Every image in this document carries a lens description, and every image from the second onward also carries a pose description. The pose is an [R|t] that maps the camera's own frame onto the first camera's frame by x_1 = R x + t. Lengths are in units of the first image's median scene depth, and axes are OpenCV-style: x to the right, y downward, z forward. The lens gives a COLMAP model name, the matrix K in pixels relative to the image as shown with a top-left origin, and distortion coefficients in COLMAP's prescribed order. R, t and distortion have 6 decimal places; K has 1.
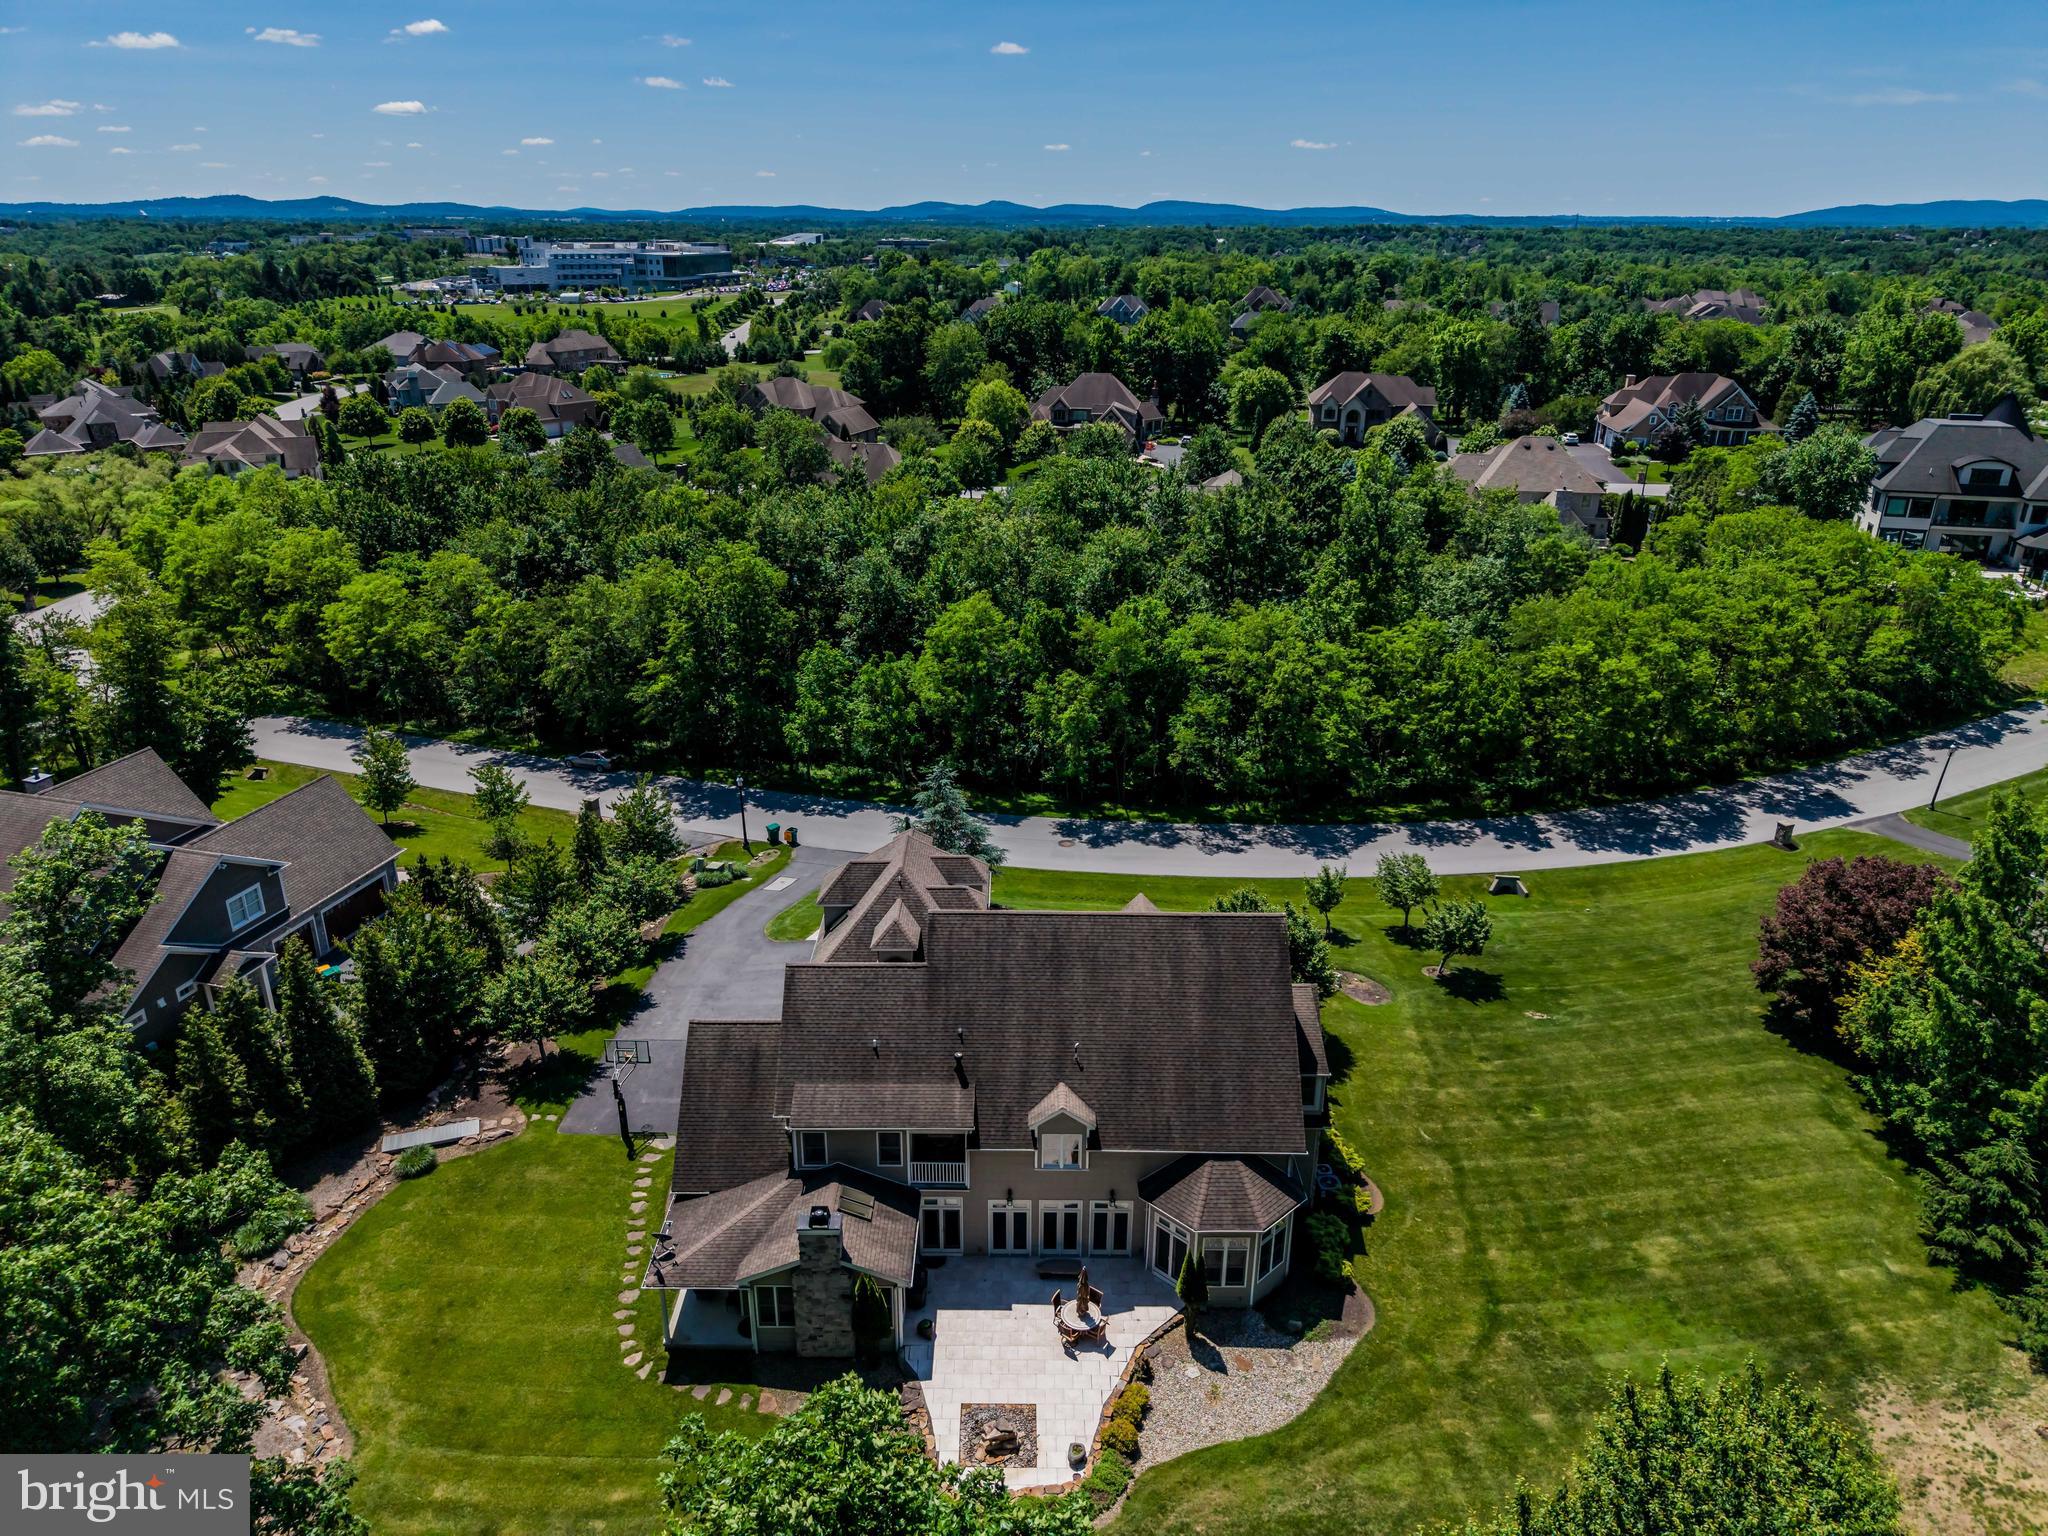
lens RADIAL K [[1385.7, 0, 1014.5], [0, 1385.7, 677.5], [0, 0, 1]] dist [0.041828, -0.076847]
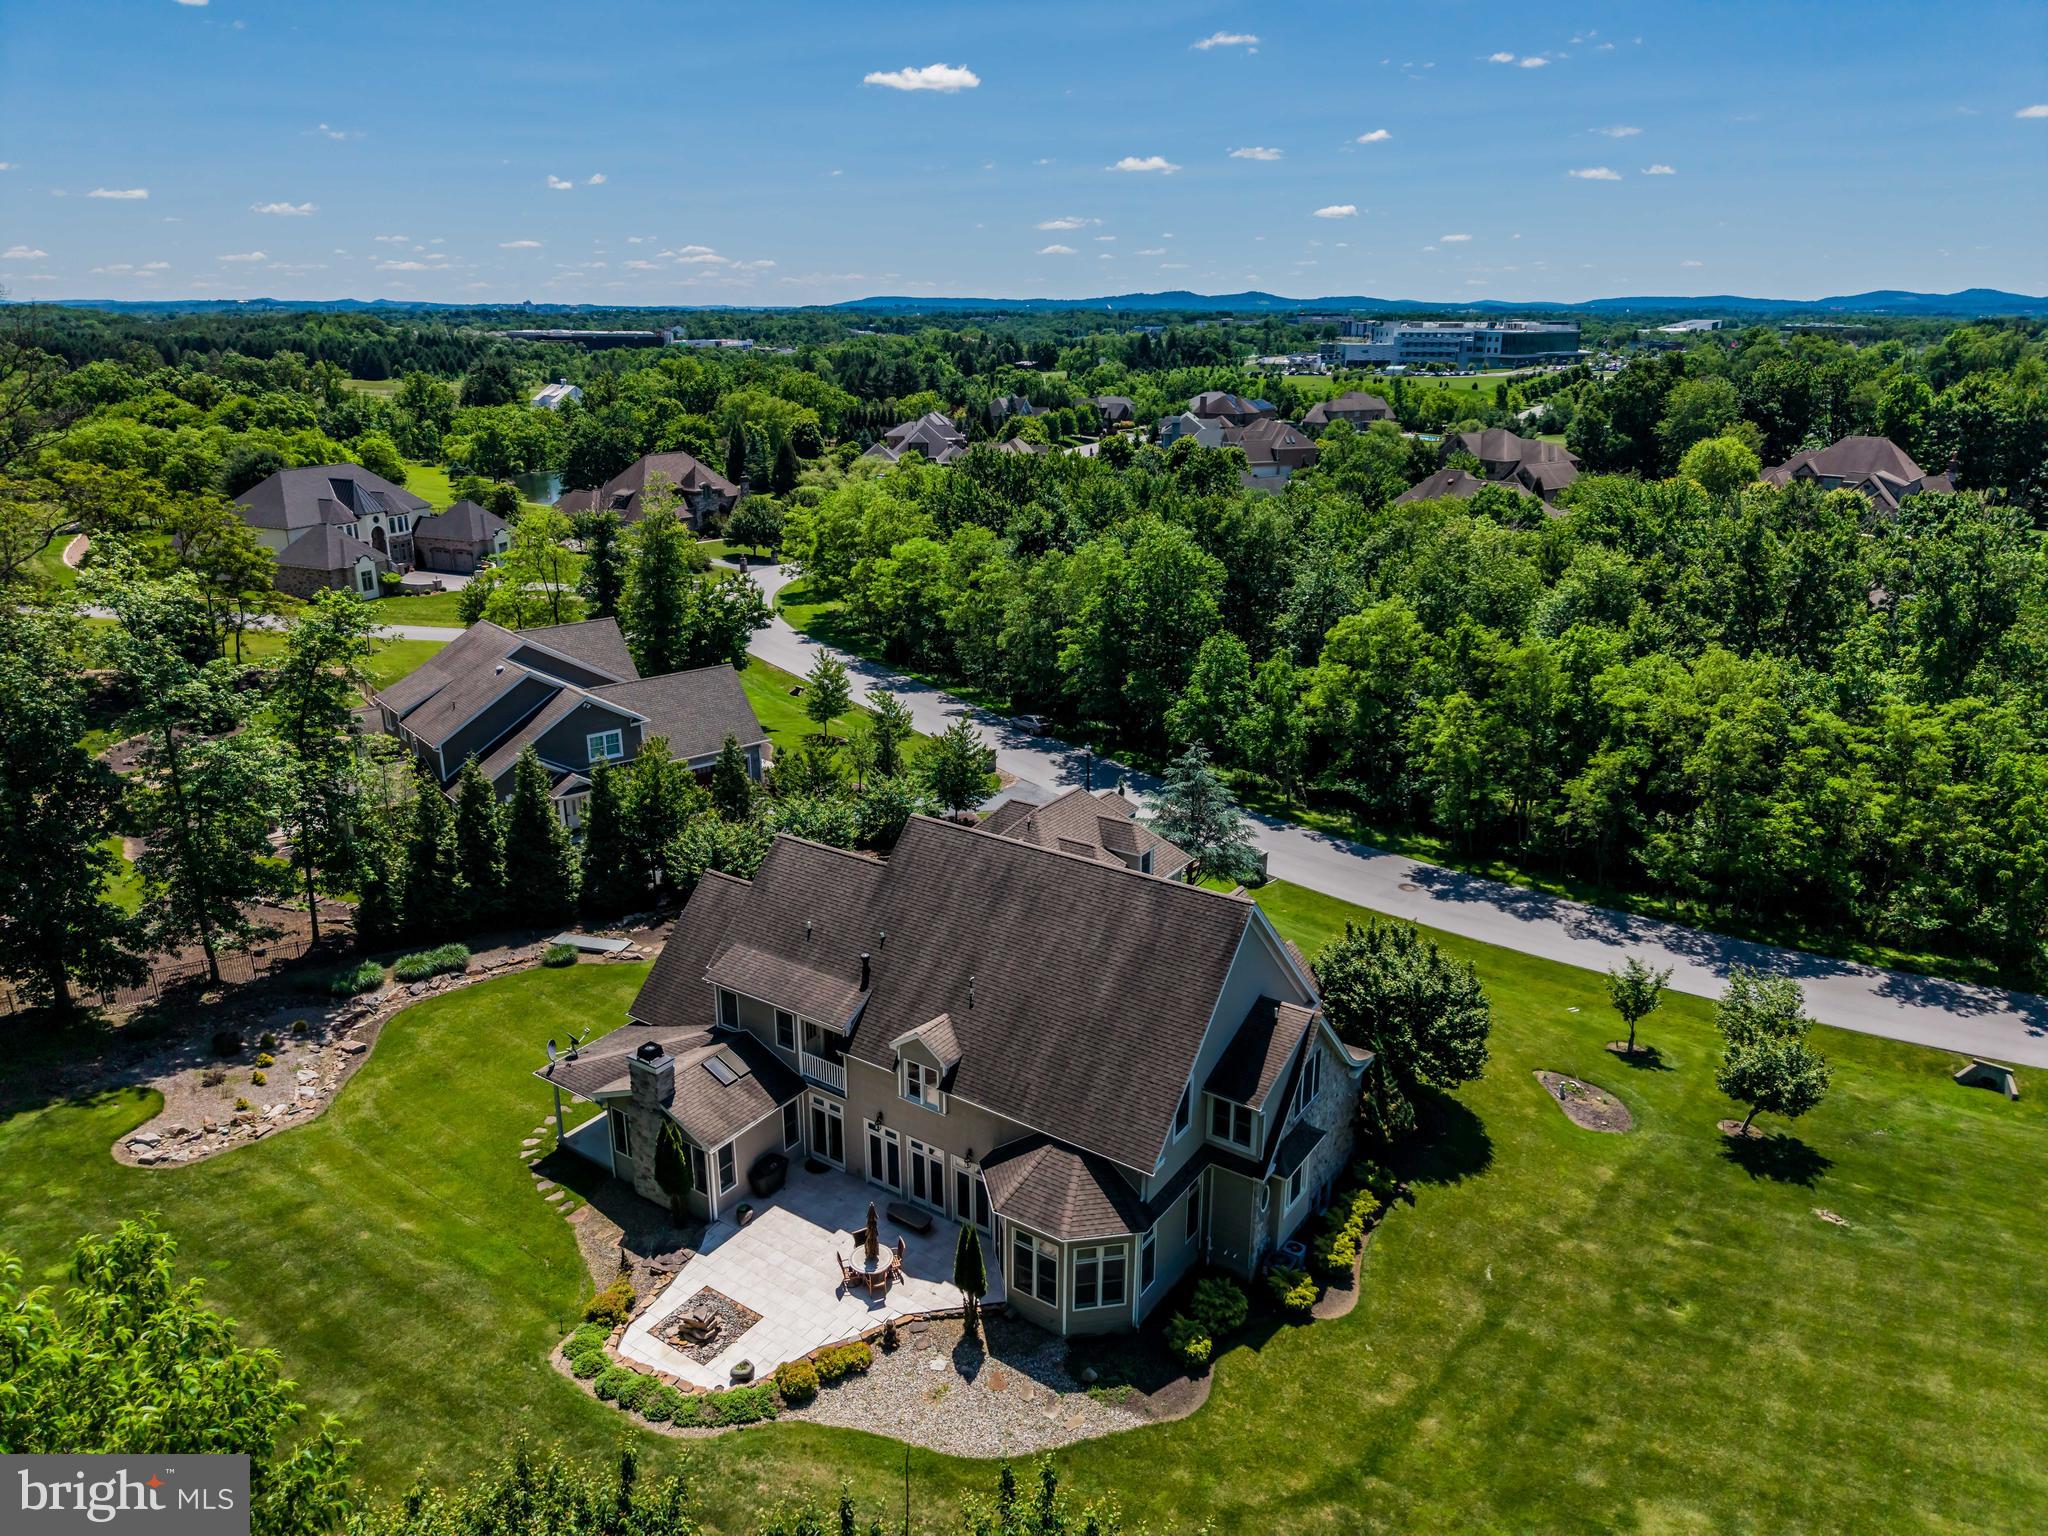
lens RADIAL K [[1385.7, 0, 1014.5], [0, 1385.7, 677.5], [0, 0, 1]] dist [0.041828, -0.076847]
pose [[0.827896, 0.141793, -0.542664, 0.374920], [-0.173625, 0.984783, -0.007569, 0.053279], [0.533332, 0.100486, 0.839916, 0.172648]]
